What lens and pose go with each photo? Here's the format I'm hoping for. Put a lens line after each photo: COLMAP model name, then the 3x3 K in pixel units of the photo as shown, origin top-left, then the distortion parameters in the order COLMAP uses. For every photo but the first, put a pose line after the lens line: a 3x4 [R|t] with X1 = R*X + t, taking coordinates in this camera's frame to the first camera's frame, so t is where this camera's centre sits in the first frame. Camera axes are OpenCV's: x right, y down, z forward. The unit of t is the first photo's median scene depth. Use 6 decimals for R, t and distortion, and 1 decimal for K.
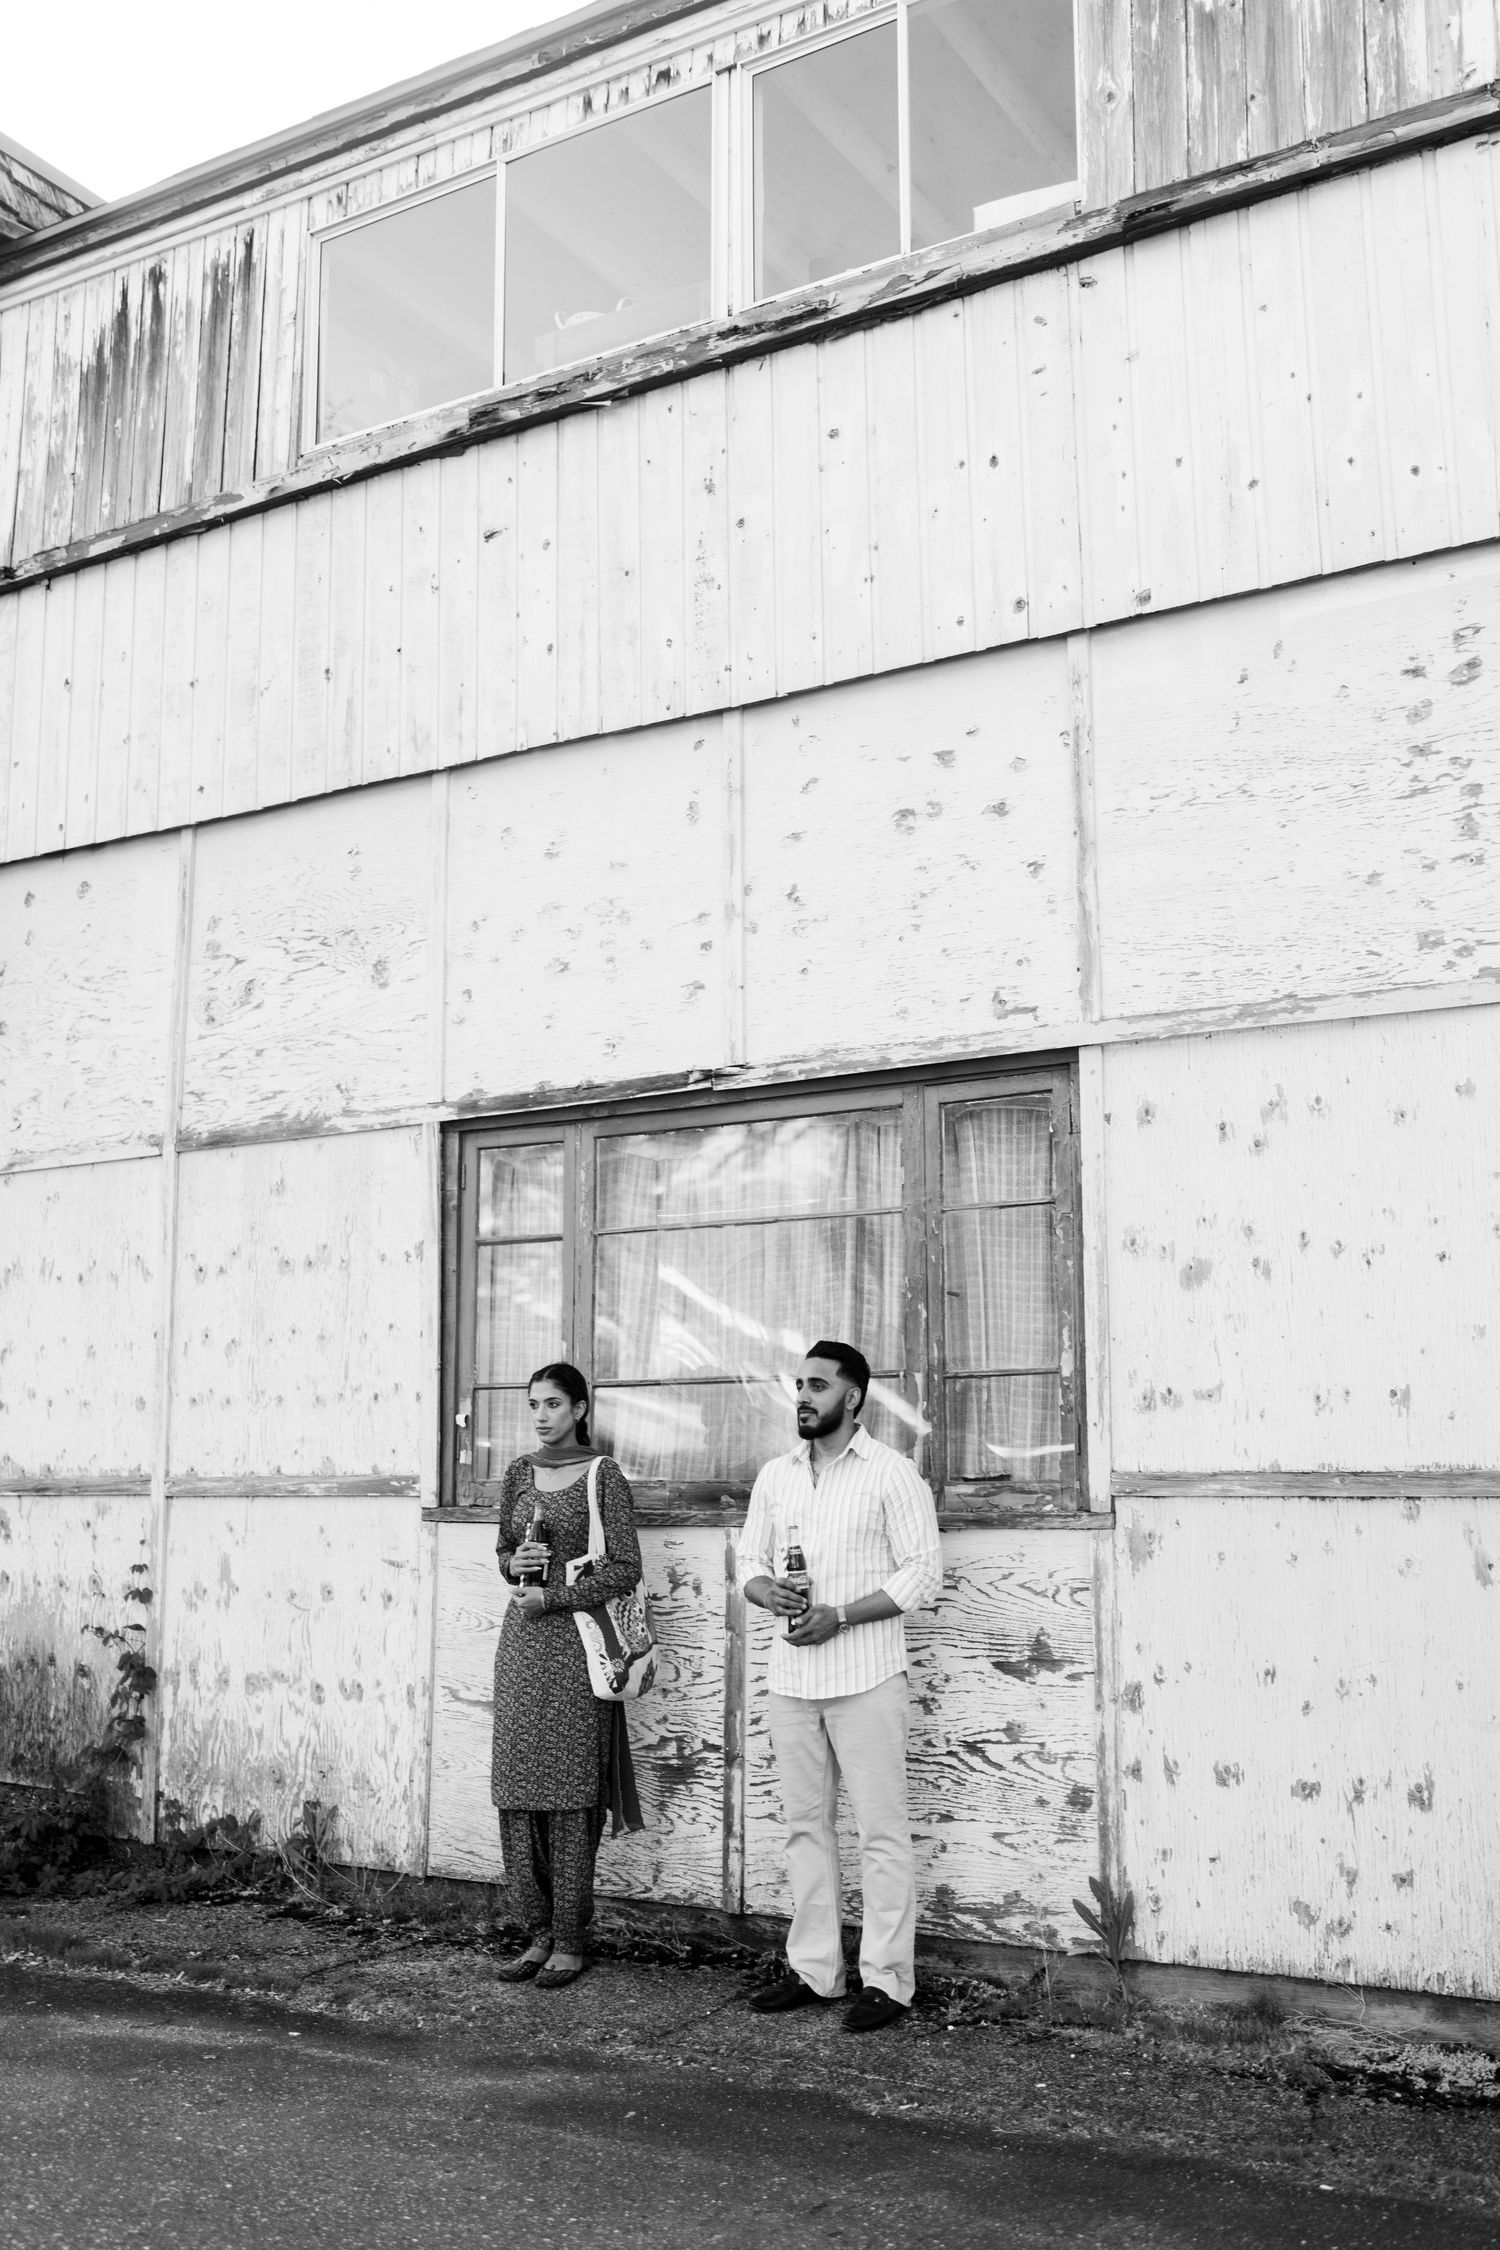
lens RADIAL K [[2328.2, 0, 740.5], [0, 2328.2, 1117.2], [0, 0, 1]] dist [0.004607, 0.000000]
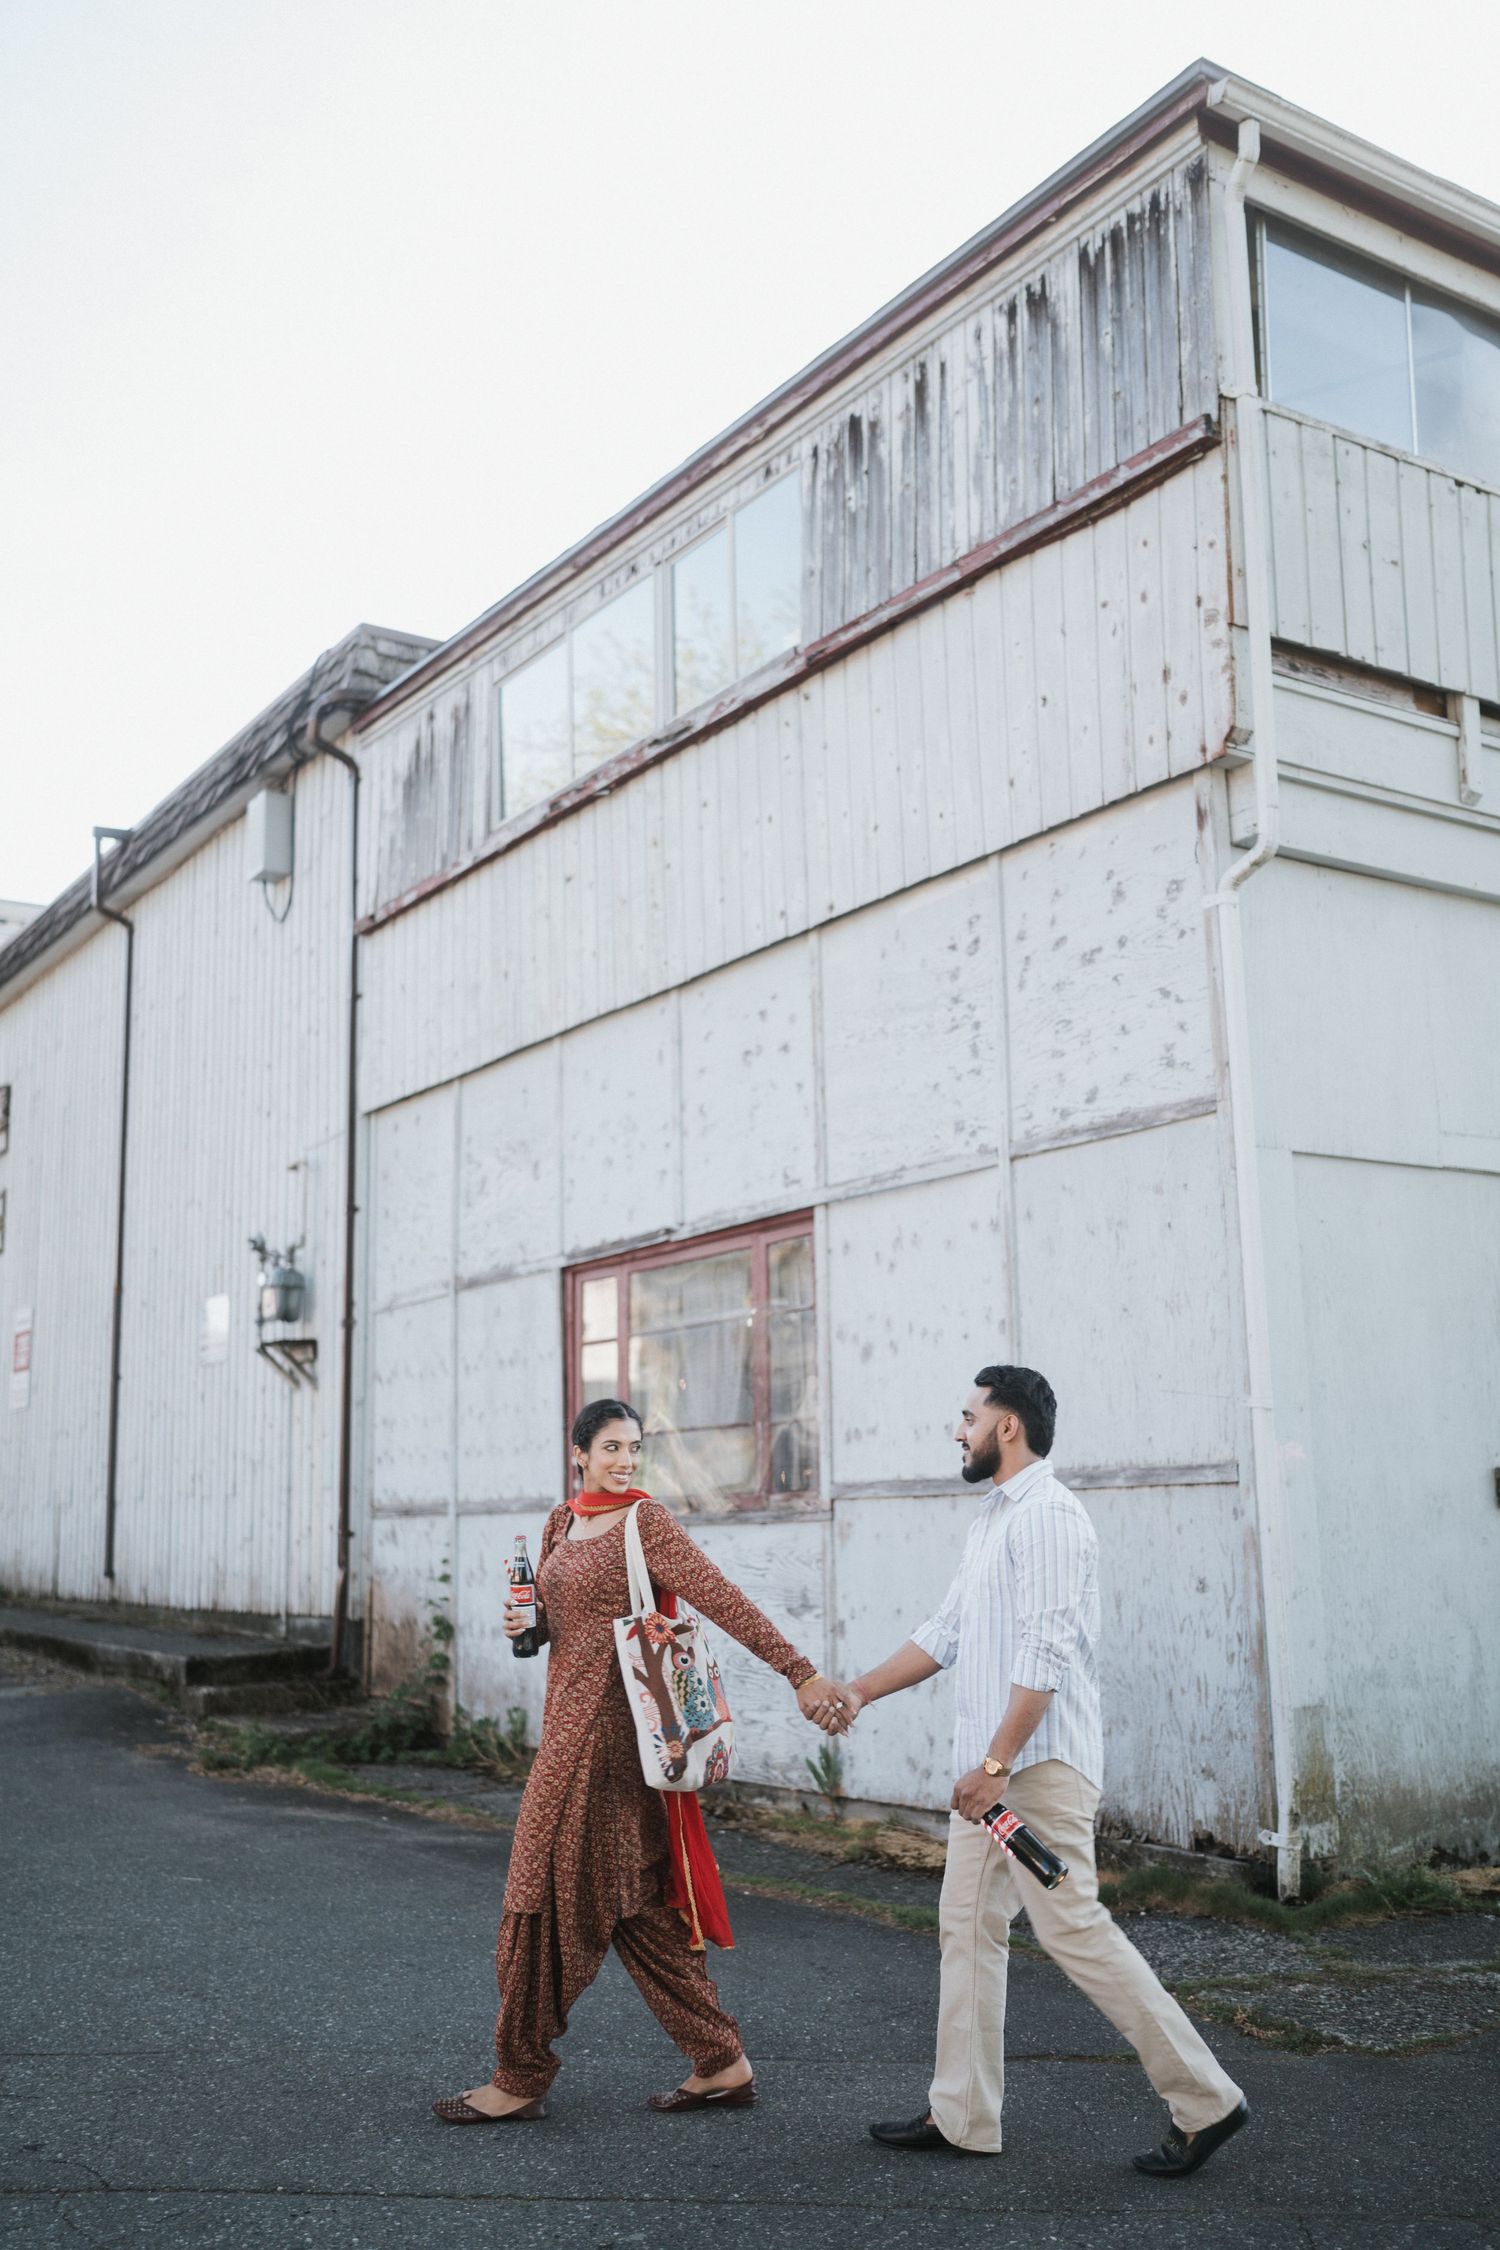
lens RADIAL K [[2328.2, 0, 716.4], [0, 2328.2, 1115.2], [0, 0, 1]] dist [0.004607, 0.000000]
pose [[0.898049, -0.091990, -0.430169, 0.641205], [0.084487, 0.995754, -0.036559, -0.033086], [0.431706, -0.003512, 0.902008, -0.347974]]
